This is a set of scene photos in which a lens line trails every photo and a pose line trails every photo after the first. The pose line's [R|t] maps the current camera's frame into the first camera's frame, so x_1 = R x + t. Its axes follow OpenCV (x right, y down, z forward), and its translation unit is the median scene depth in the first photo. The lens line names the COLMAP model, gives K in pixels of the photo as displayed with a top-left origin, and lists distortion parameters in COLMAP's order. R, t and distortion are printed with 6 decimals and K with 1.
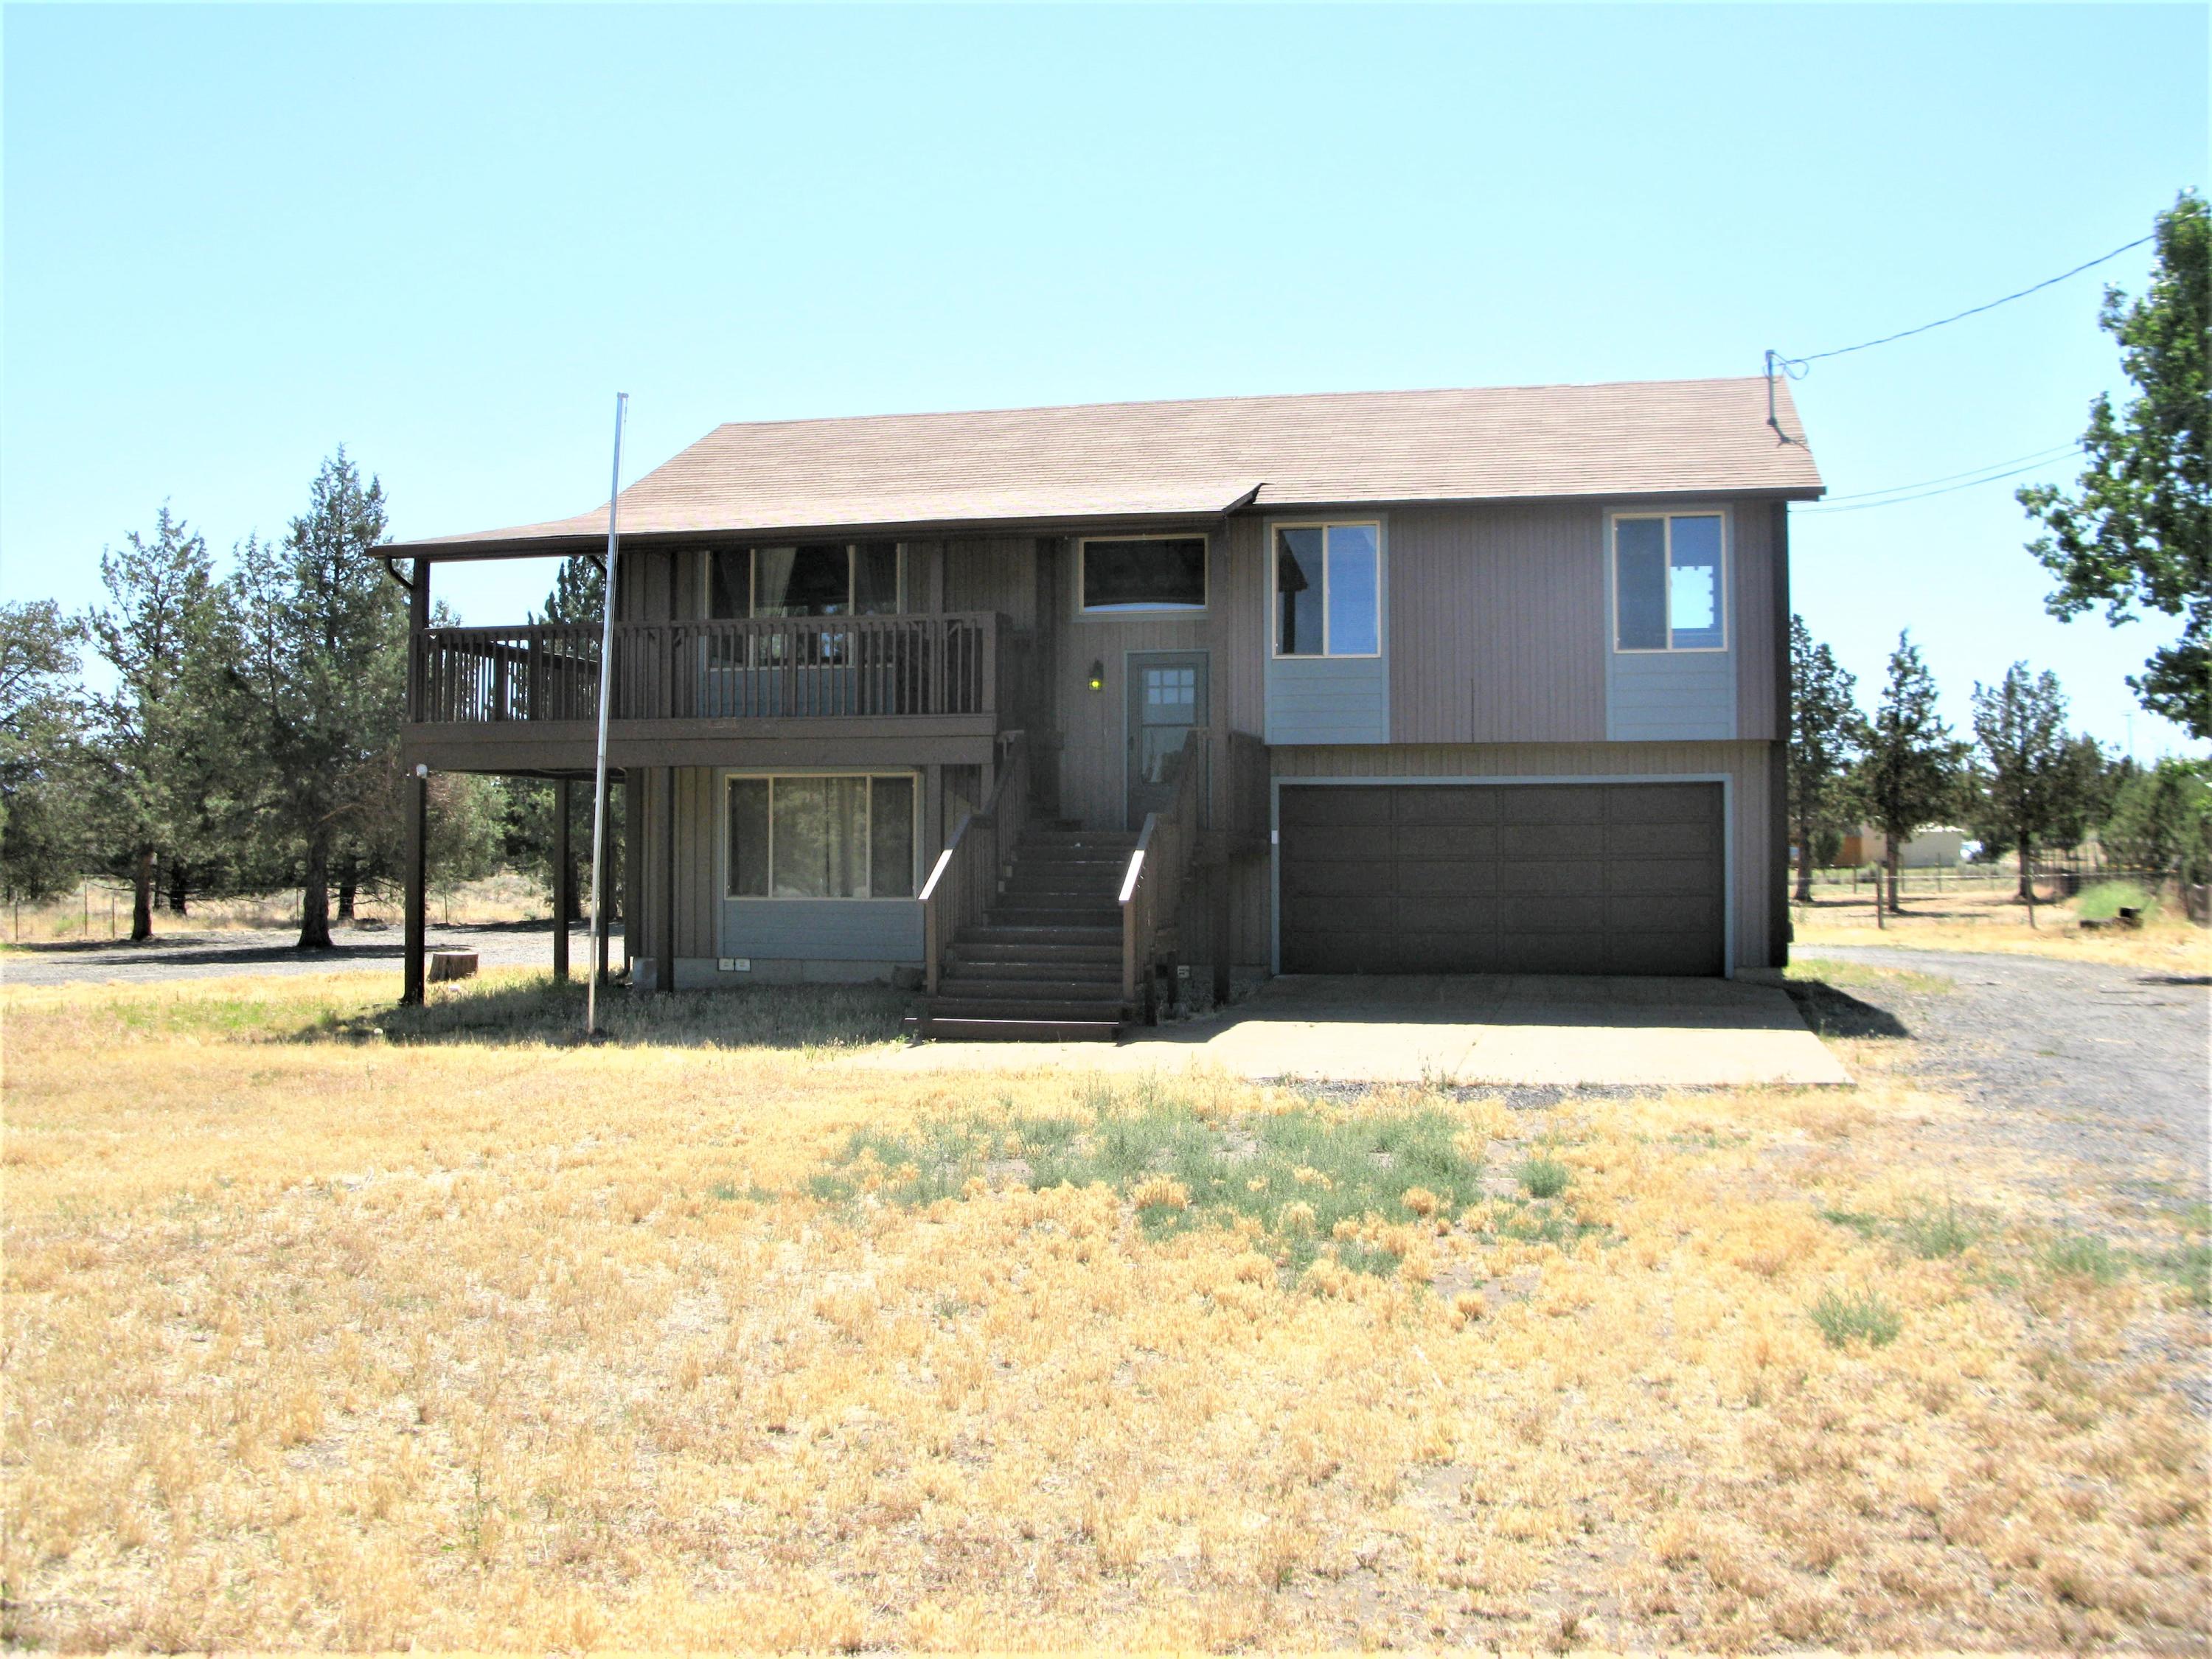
lens RADIAL K [[2173.7, 0, 1115.4], [0, 2173.7, 750.0], [0, 0, 1]] dist [-0.189102, 0.224857]
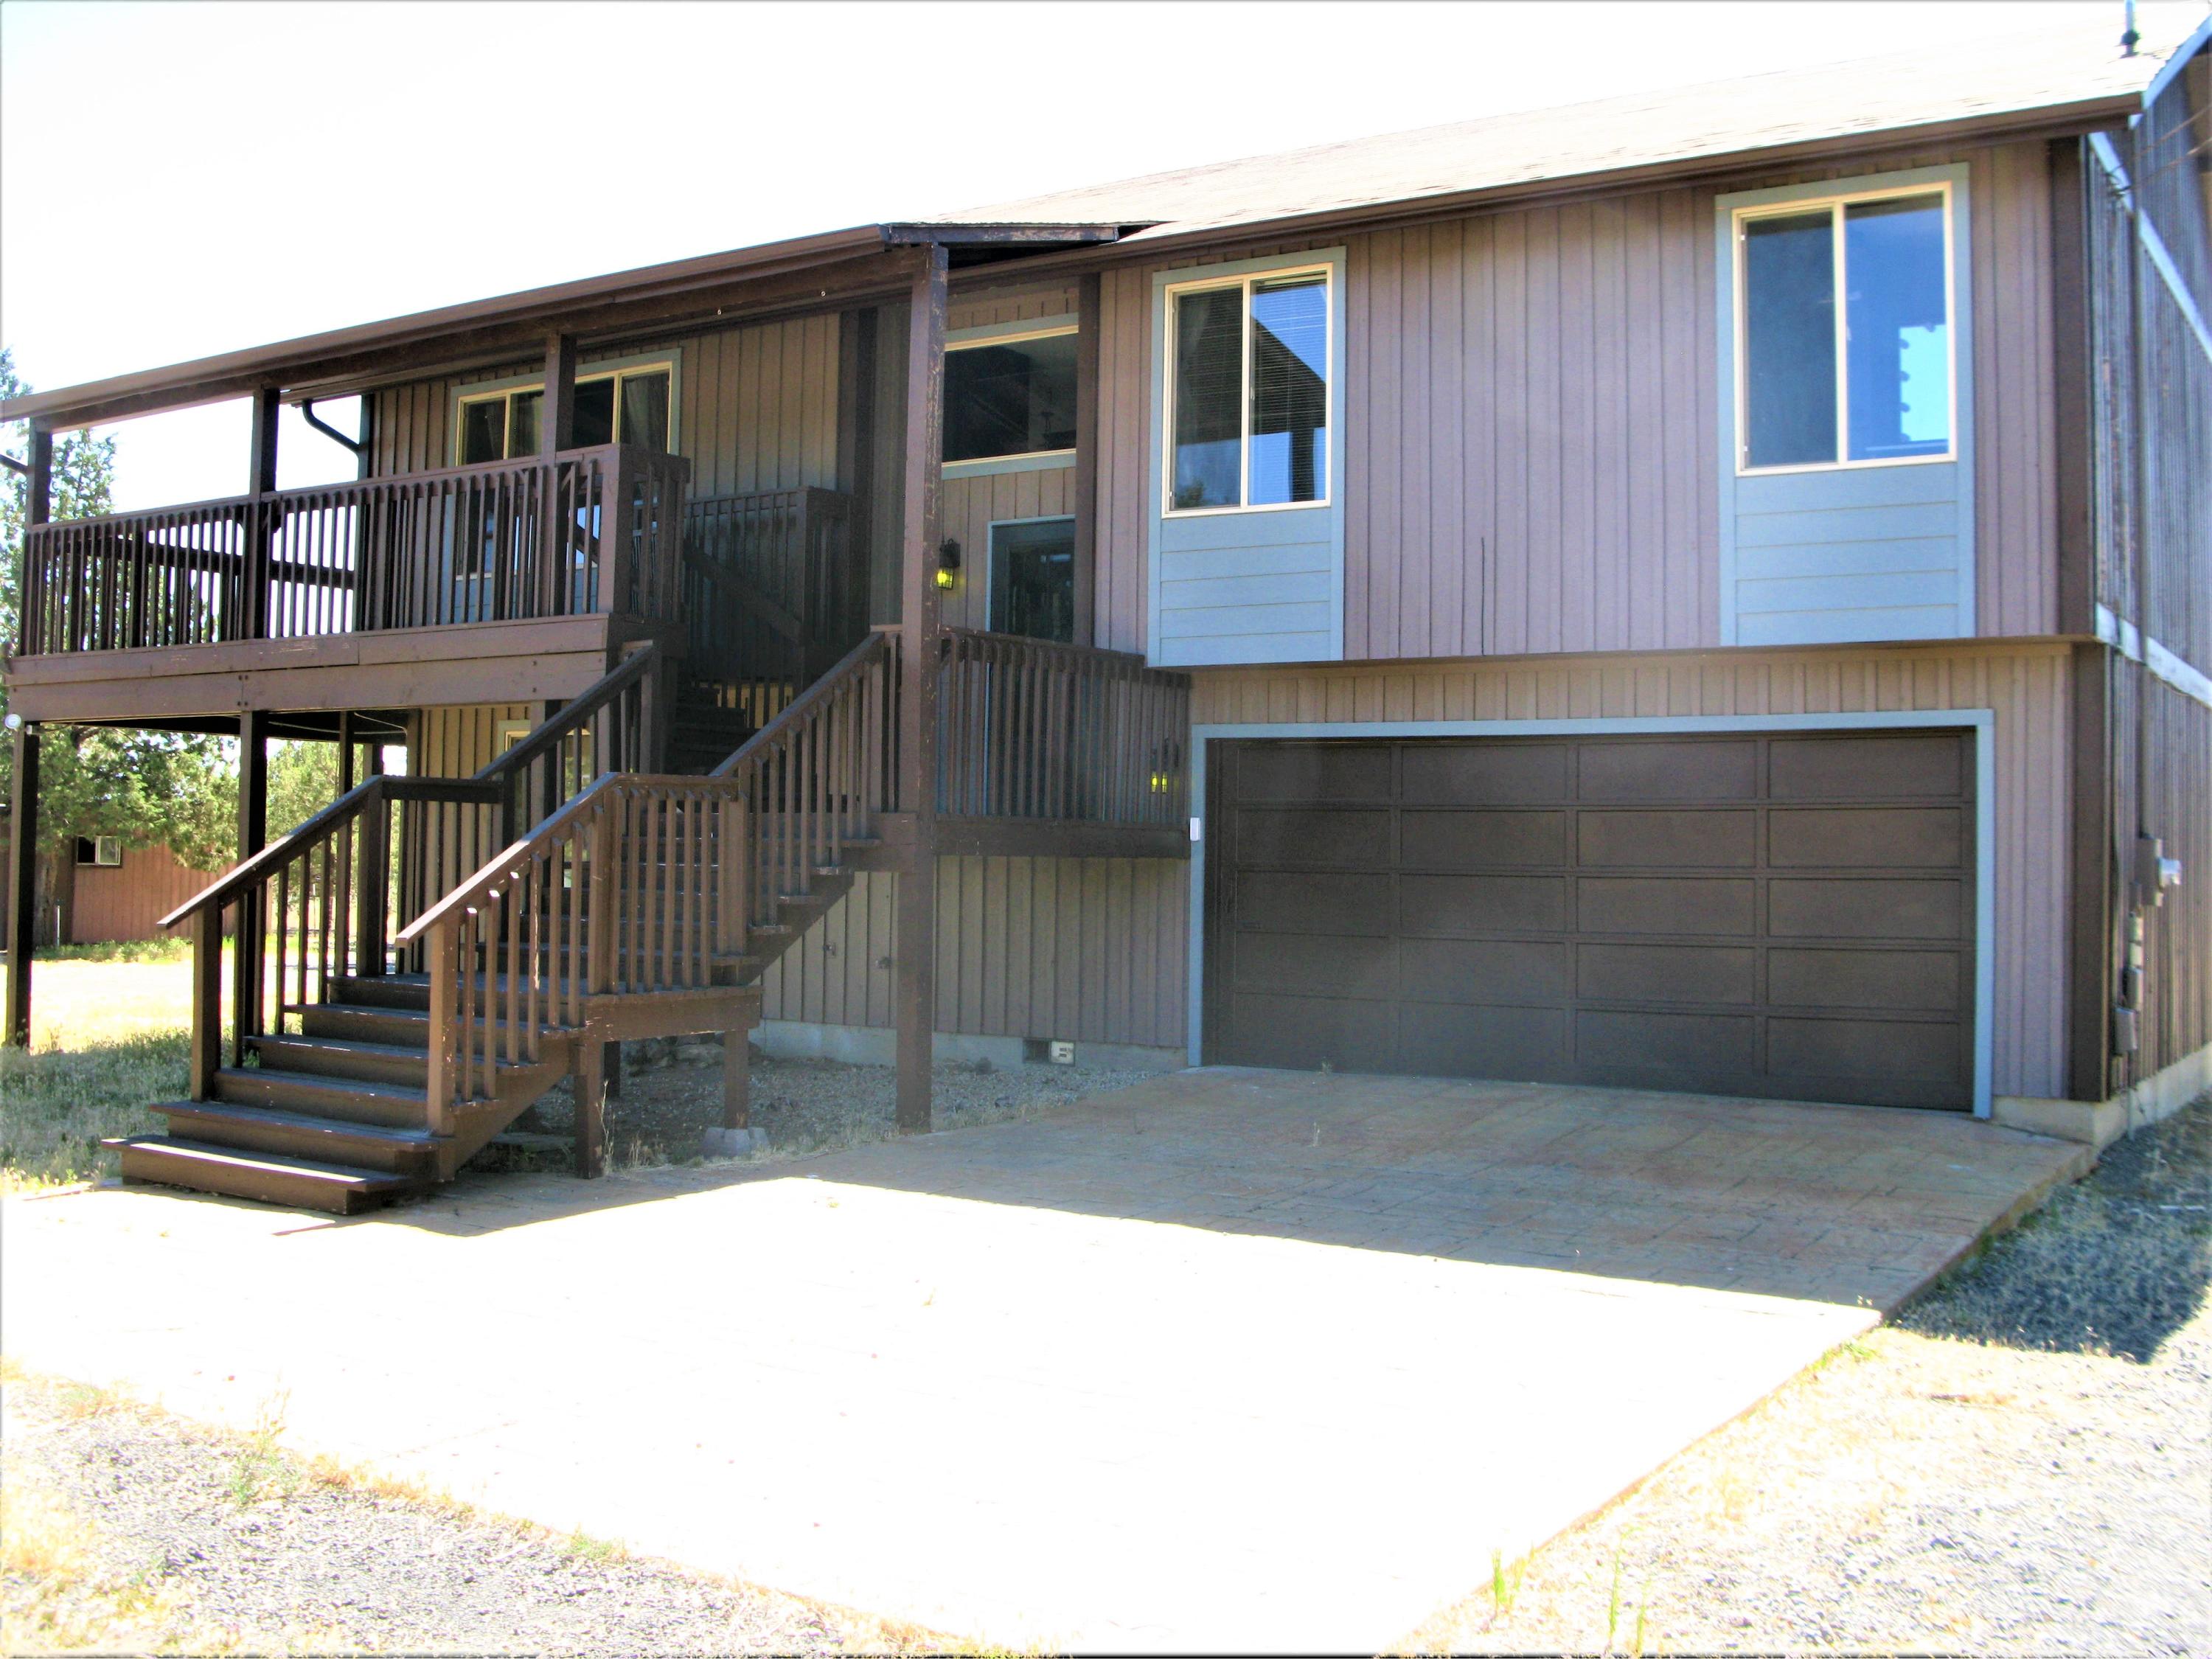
lens RADIAL K [[2173.7, 0, 1115.4], [0, 2173.7, 750.0], [0, 0, 1]] dist [-0.189102, 0.224857]
pose [[0.955051, -0.003134, -0.296424, 0.233709], [0.008086, 0.999847, 0.015481, 0.010393], [0.296331, -0.017182, 0.954931, 0.459173]]
